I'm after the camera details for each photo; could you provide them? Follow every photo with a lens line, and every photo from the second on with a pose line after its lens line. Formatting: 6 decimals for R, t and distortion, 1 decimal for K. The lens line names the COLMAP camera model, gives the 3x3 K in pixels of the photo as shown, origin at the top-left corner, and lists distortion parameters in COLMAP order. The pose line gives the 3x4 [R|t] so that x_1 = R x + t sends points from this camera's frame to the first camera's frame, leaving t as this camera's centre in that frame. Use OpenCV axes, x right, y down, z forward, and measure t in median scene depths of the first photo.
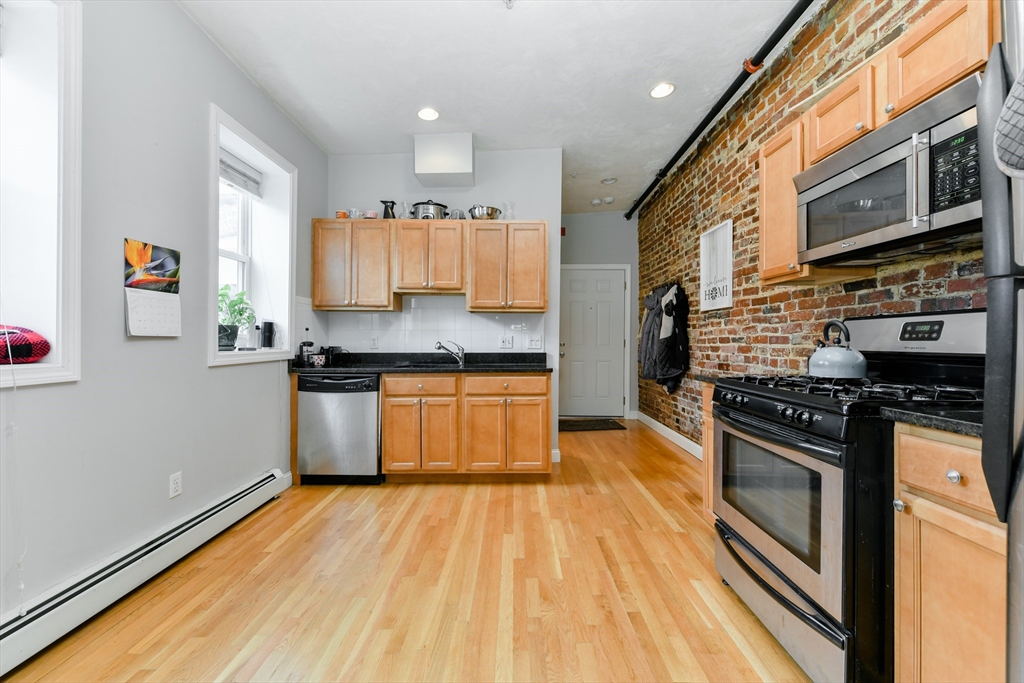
lens RADIAL K [[404.3, 0, 514.3], [0, 404.3, 340.8], [0, 0, 1]] dist [-0.002915, -0.002141]
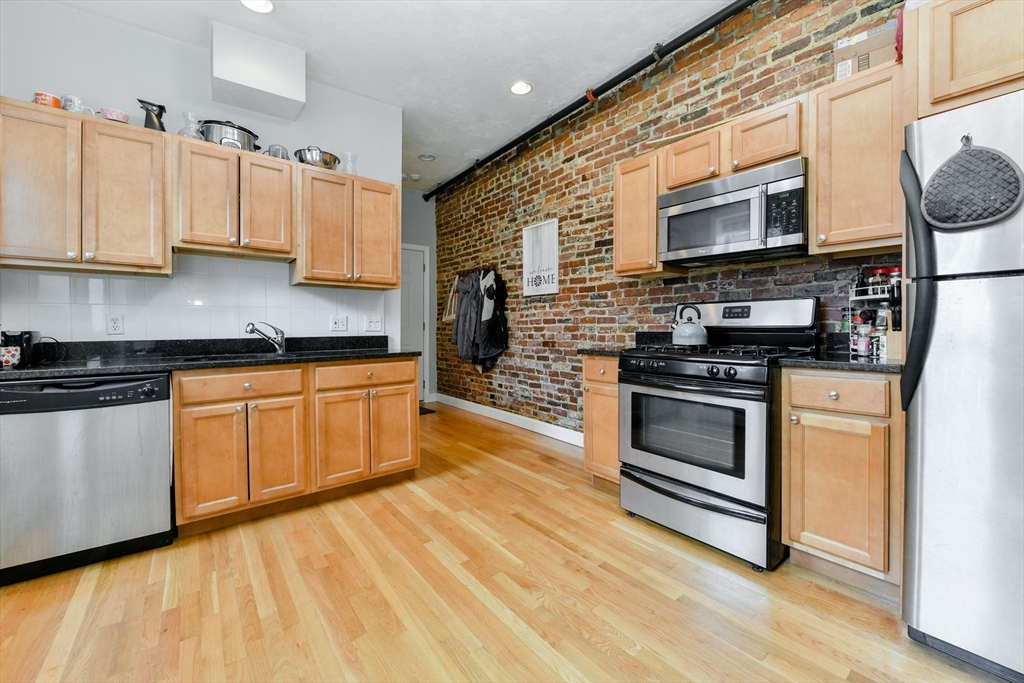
lens RADIAL K [[404.3, 0, 519.9], [0, 404.3, 330.5], [0, 0, 1]] dist [-0.002915, -0.002141]
pose [[0.774833, -0.011158, 0.632067, -0.314601], [0.005020, 0.999921, 0.011498, 0.012238], [-0.632146, -0.005737, 0.774828, 0.160937]]
